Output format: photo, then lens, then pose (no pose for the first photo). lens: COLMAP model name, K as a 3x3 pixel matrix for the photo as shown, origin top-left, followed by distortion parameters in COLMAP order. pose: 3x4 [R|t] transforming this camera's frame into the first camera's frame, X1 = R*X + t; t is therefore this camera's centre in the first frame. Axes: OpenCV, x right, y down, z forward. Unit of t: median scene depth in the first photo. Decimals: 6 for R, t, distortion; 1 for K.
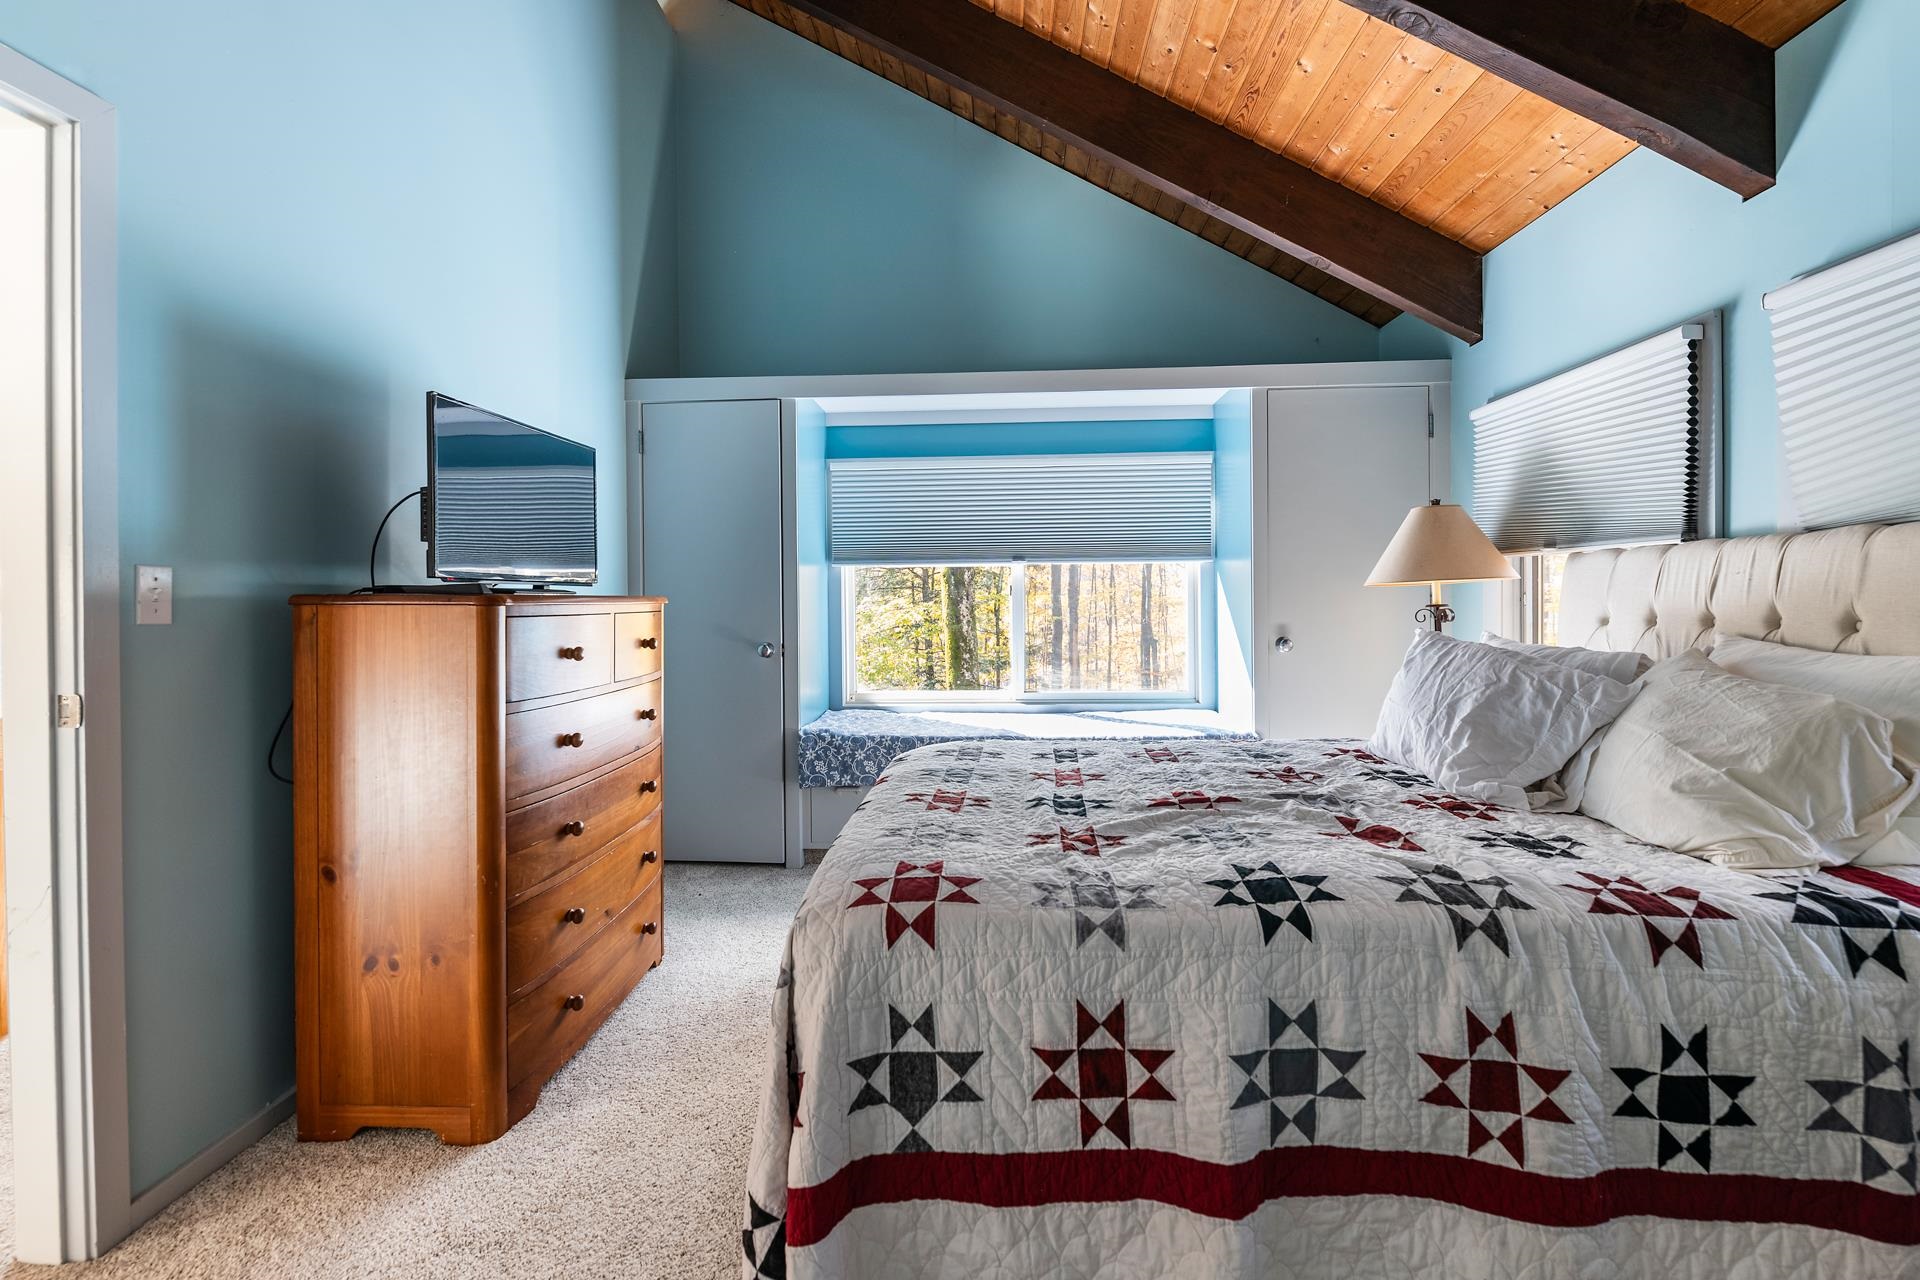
lens RADIAL K [[847.2, 0, 948.8], [0, 847.2, 620.4], [0, 0, 1]] dist [-0.000544, -0.006145]
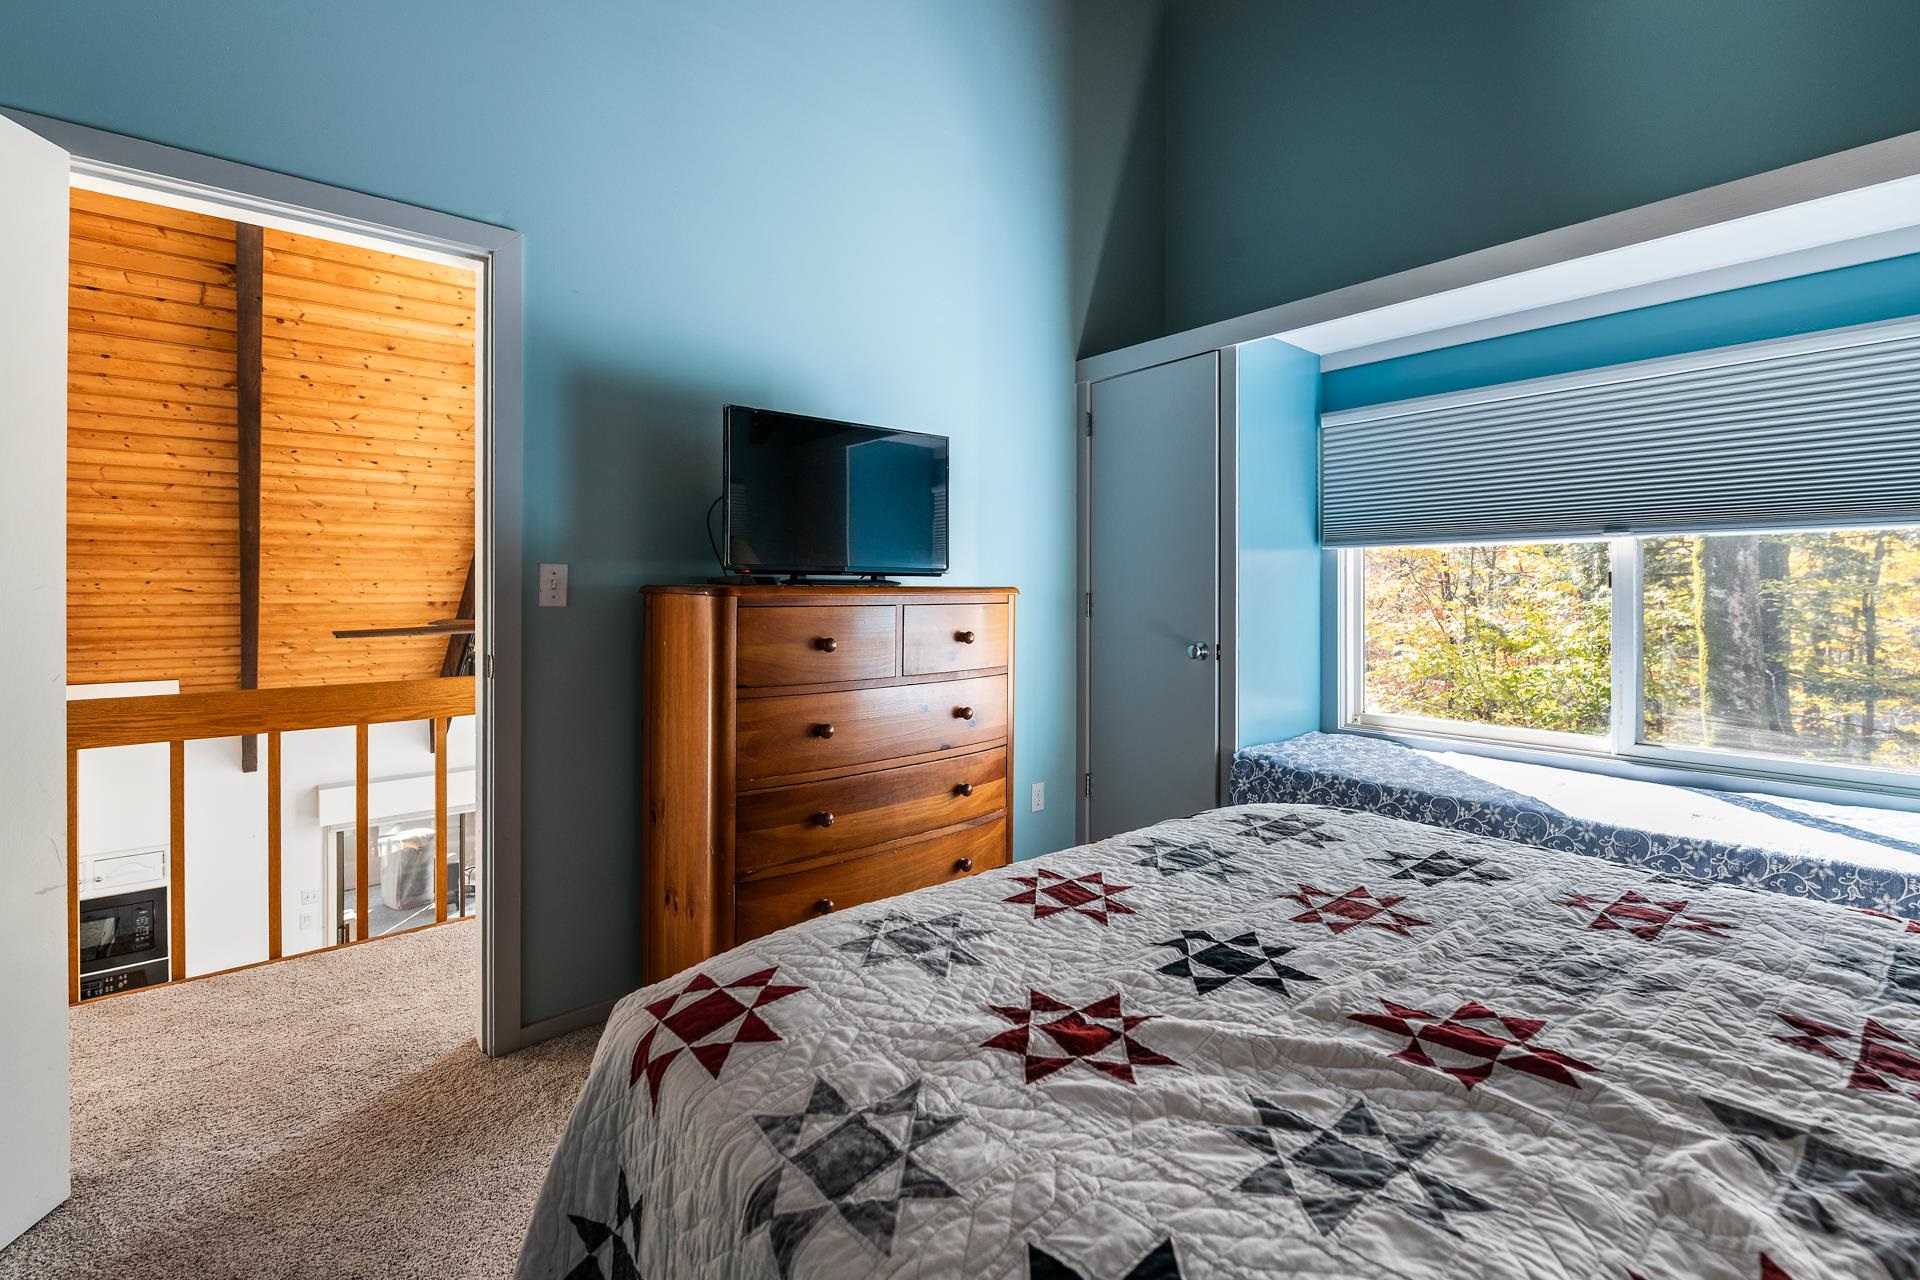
lens RADIAL K [[836.4, 0, 921.9], [0, 836.4, 598.7], [0, 0, 1]] dist [-0.001990, -0.000357]
pose [[0.684107, 0.015478, -0.729217, 0.440615], [-0.023585, 0.999721, -0.000907, -0.020504], [0.729000, 0.017819, 0.684281, 0.503765]]
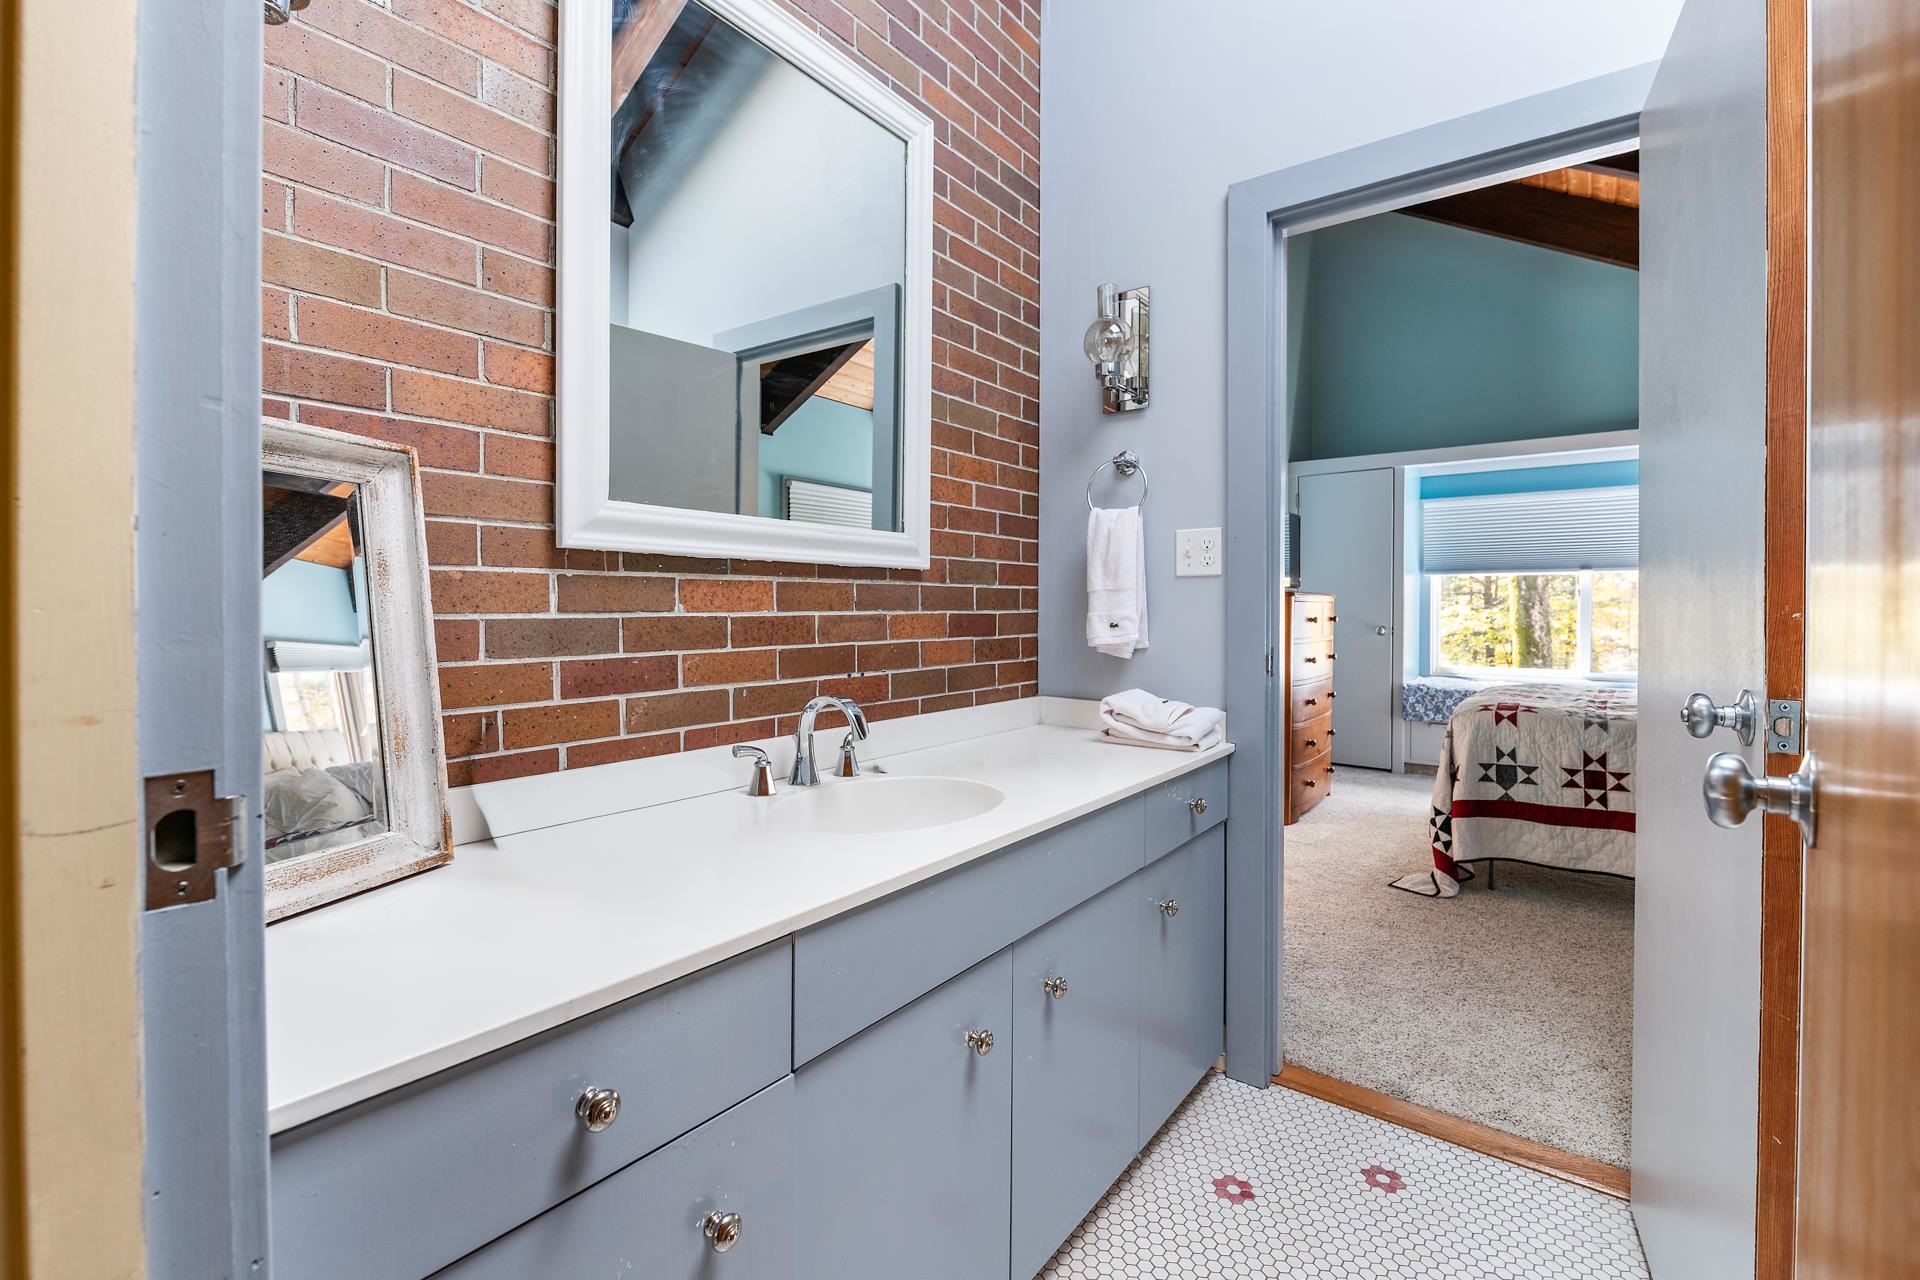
lens RADIAL K [[847.2, 0, 948.8], [0, 847.2, 620.4], [0, 0, 1]] dist [-0.000544, -0.006145]
pose [[0.830824, 0.016447, -0.556292, -0.020009], [-0.021024, 0.999777, -0.001842, 0.075430], [0.556138, 0.013226, 0.830985, -1.611728]]
